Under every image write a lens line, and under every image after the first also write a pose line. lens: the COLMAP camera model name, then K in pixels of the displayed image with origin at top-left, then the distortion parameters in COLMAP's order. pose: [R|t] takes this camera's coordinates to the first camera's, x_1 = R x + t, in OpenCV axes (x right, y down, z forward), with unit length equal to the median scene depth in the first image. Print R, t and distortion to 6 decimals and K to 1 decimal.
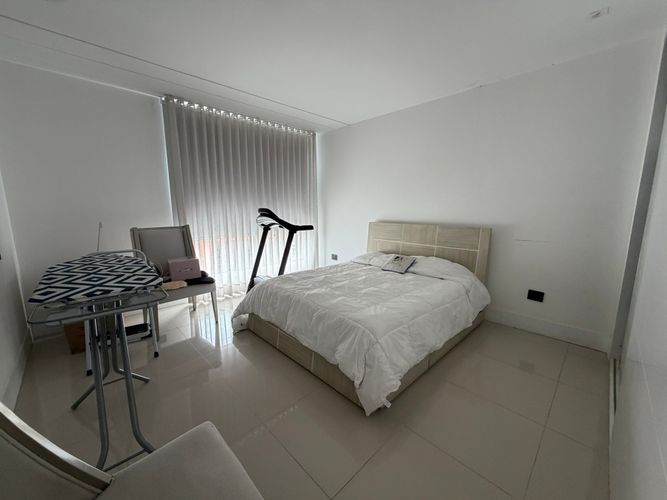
lens RADIAL K [[265.5, 0, 333.5], [0, 265.5, 250.0], [0, 0, 1]] dist [0.000120, 0.000009]
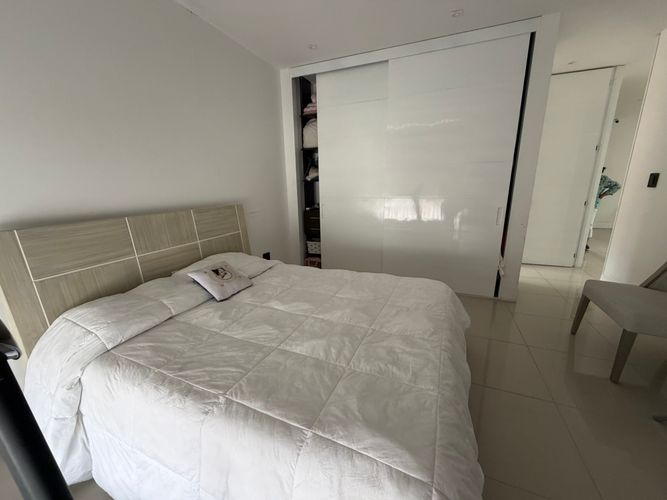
lens RADIAL K [[265.5, 0, 333.5], [0, 265.5, 250.0], [0, 0, 1]] dist [0.000120, 0.000009]
pose [[-0.398163, -0.217072, 0.891261, -0.369930], [0.169300, 0.937517, 0.303972, -0.151484], [-0.901556, 0.271920, -0.336535, 1.025309]]
